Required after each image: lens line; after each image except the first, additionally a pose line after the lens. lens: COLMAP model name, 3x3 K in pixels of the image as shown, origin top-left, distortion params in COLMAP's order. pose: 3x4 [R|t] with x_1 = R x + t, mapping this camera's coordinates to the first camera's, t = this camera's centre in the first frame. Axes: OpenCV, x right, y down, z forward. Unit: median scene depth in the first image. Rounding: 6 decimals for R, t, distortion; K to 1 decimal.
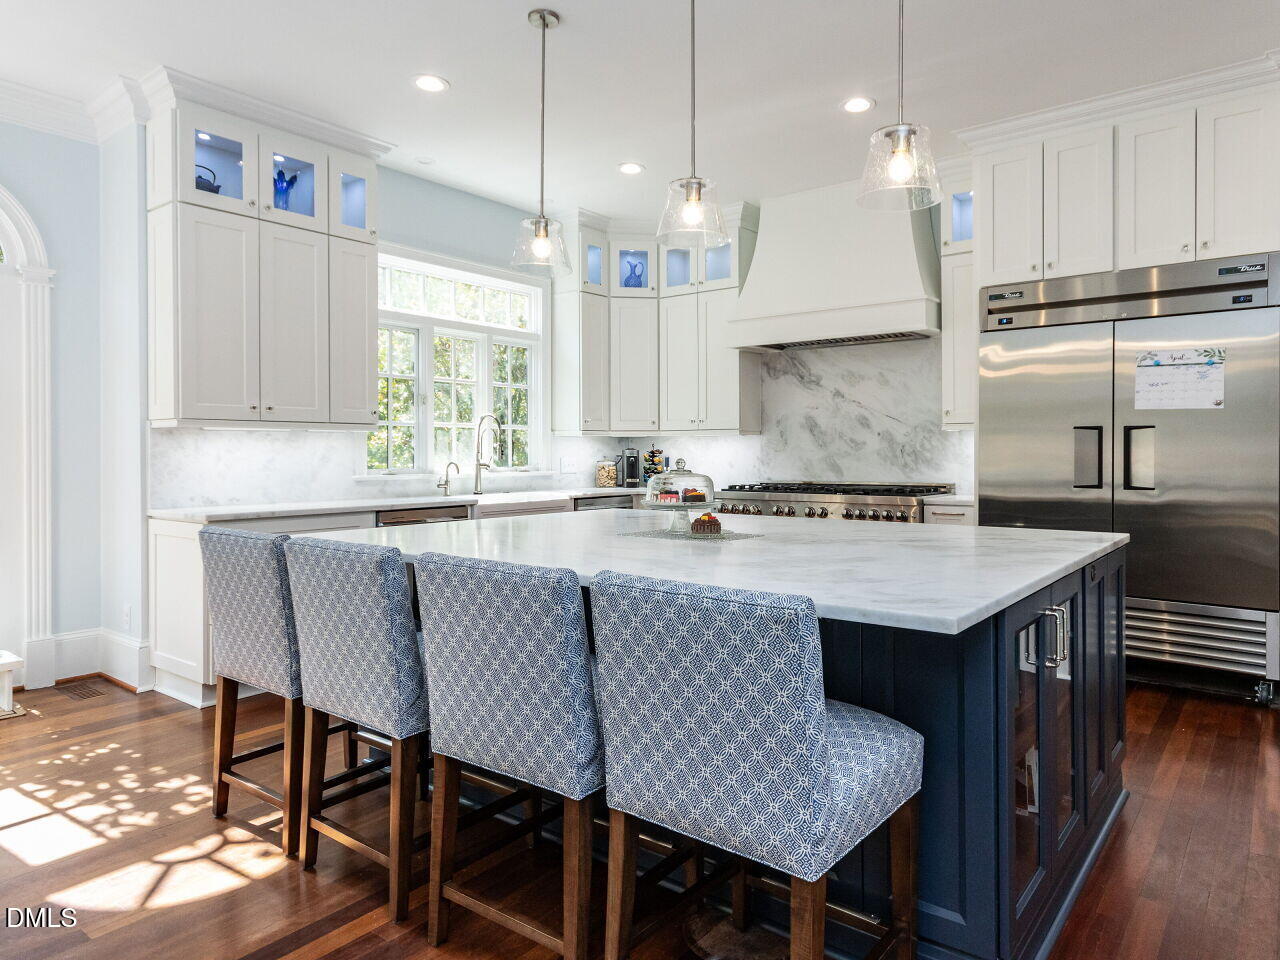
lens RADIAL K [[812.3, 0, 686.1], [0, 812.3, 453.1], [0, 0, 1]] dist [0.003632, 0.002295]
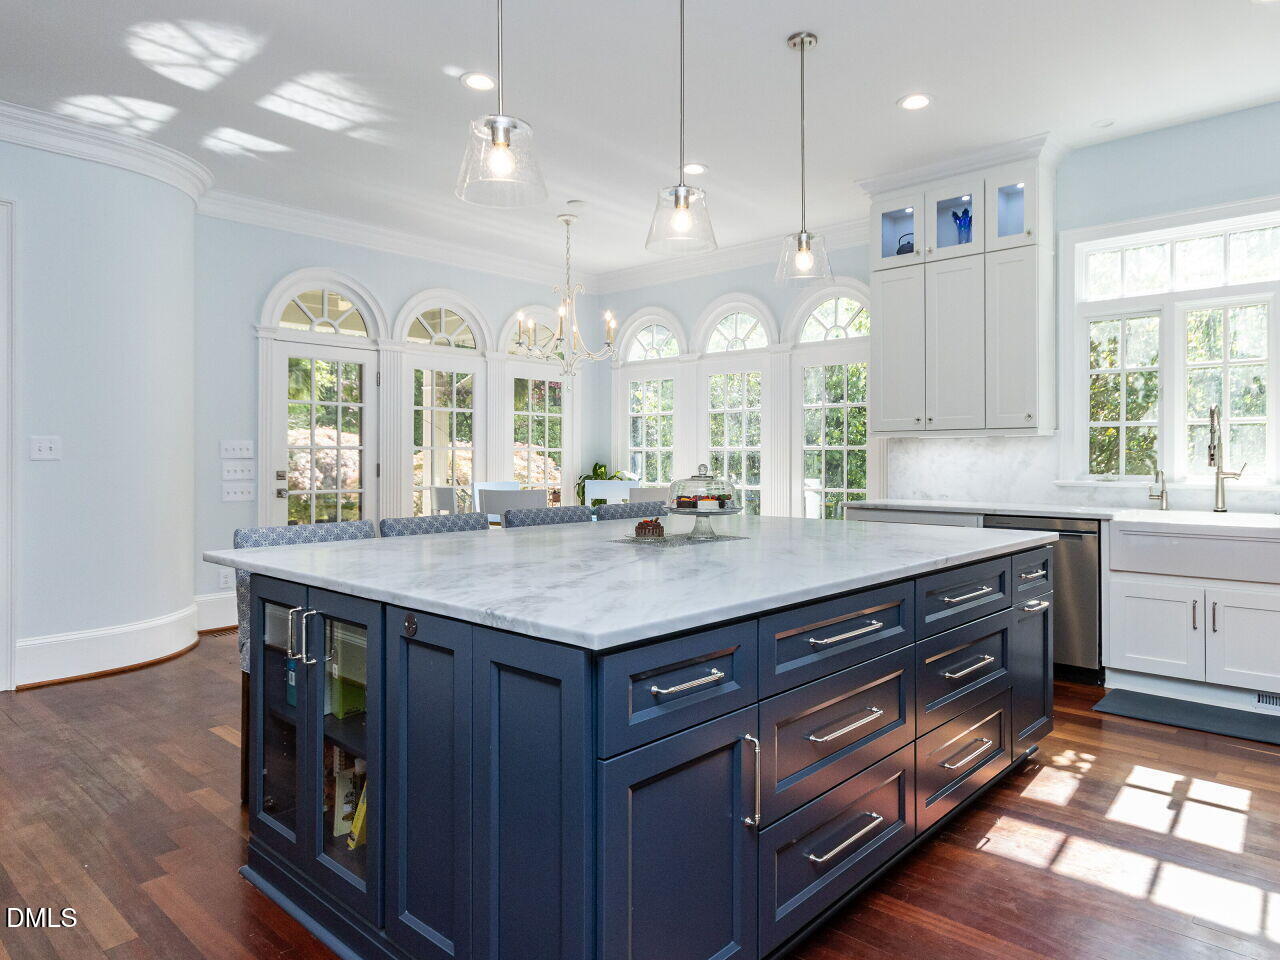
lens RADIAL K [[812.3, 0, 686.1], [0, 812.3, 453.1], [0, 0, 1]] dist [0.003632, 0.002295]
pose [[-0.071336, -0.002475, -0.997449, 0.526247], [-0.000451, 0.999997, -0.002449, -0.002076], [0.997452, 0.000275, -0.071337, 0.552169]]
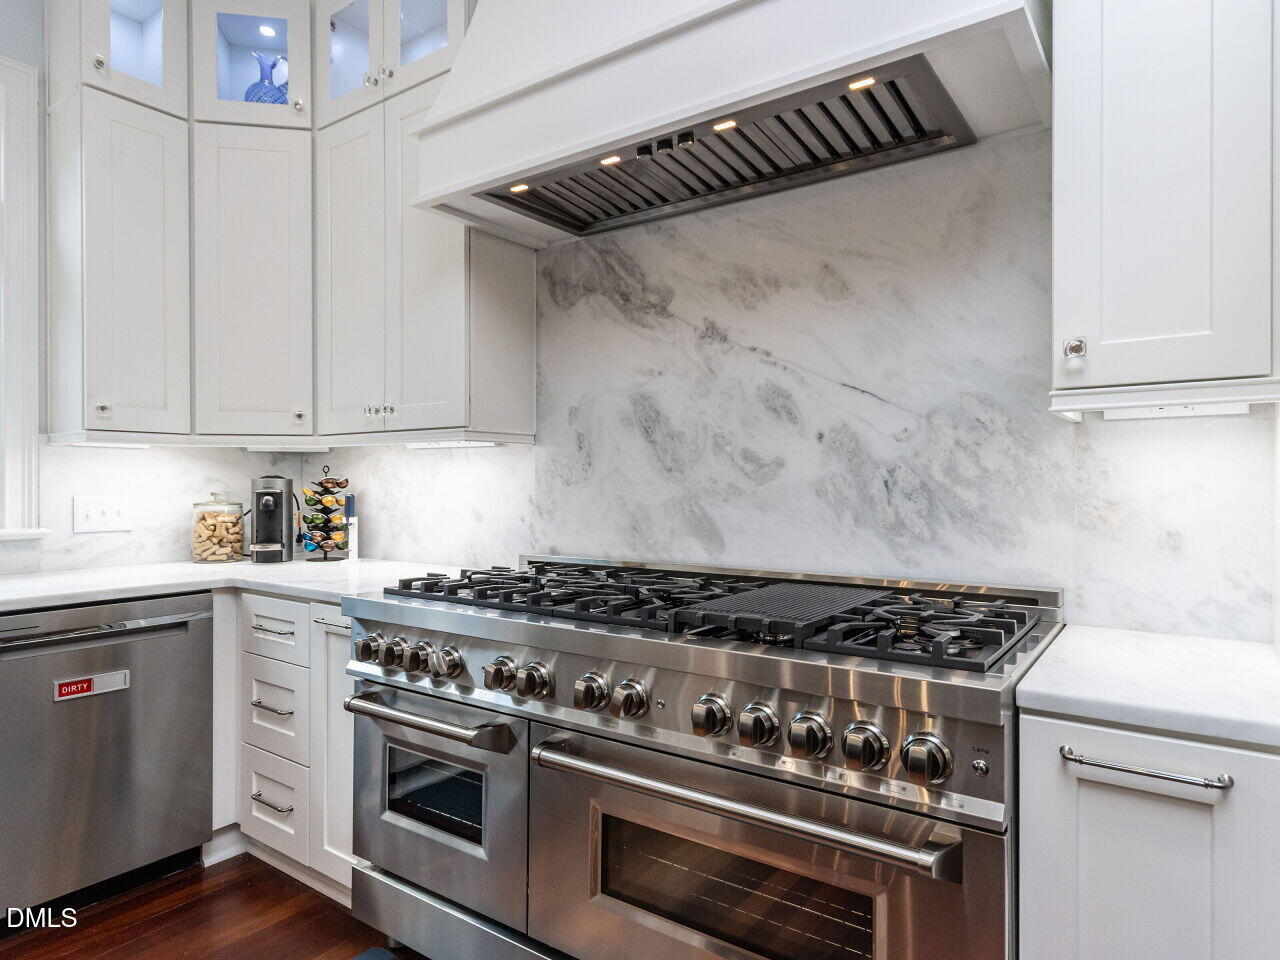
lens RADIAL K [[770.9, 0, 640.0], [0, 770.9, 480.0], [0, 0, 1]] dist [0.004719, 0.000673]
pose [[0.999676, 0.003761, 0.025171, 0.149328], [-0.003672, 0.999987, -0.003562, -0.002934], [-0.025184, 0.003469, 0.999677, 0.662185]]
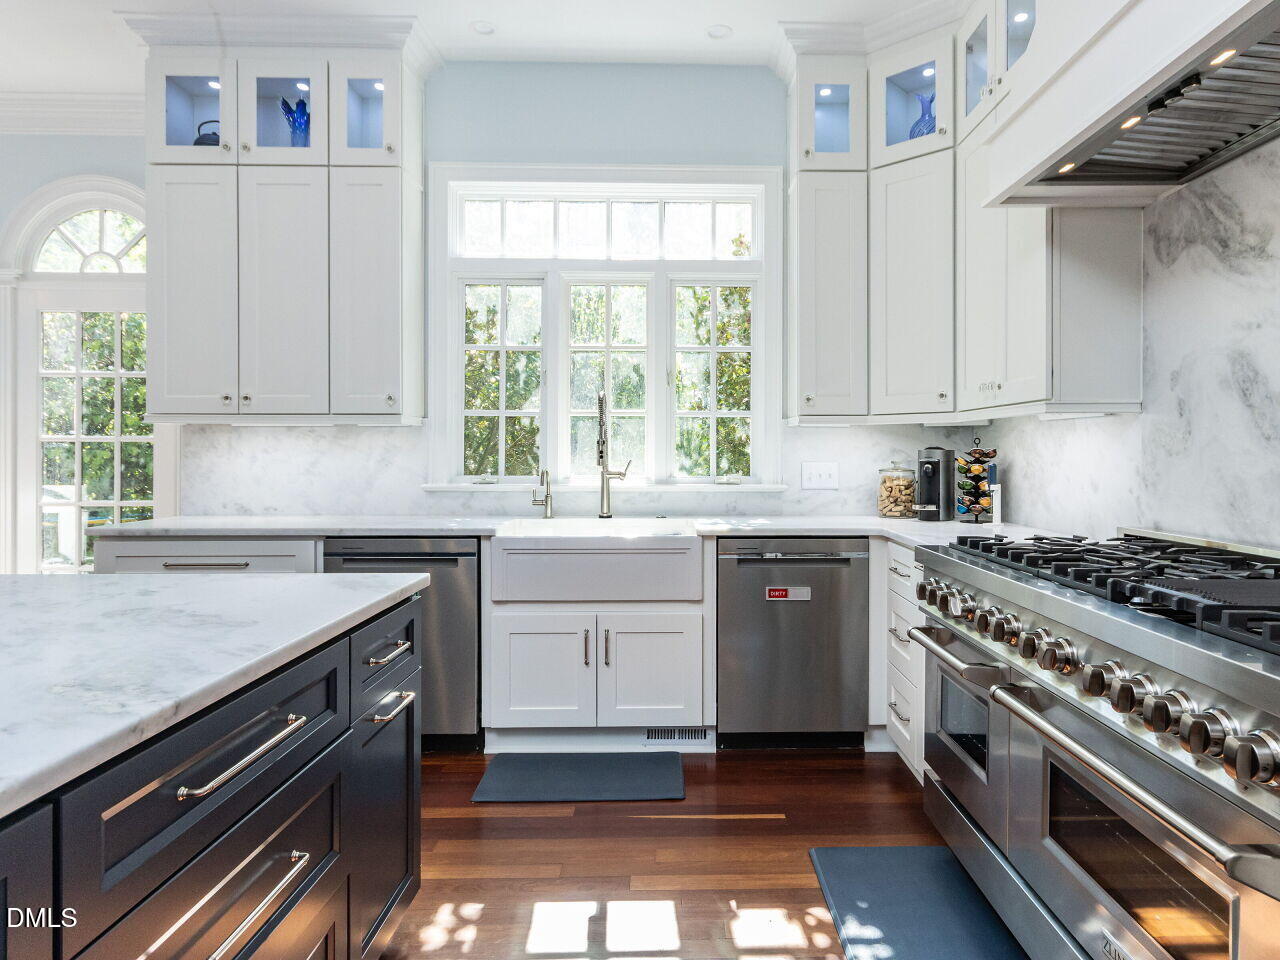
lens RADIAL K [[812.3, 0, 686.1], [0, 812.3, 453.1], [0, 0, 1]] dist [0.003632, 0.002295]
pose [[0.622105, 0.004157, -0.782923, 0.291268], [-0.002958, 0.999991, 0.002958, -0.003304], [0.782928, 0.000475, 0.622112, 0.636457]]
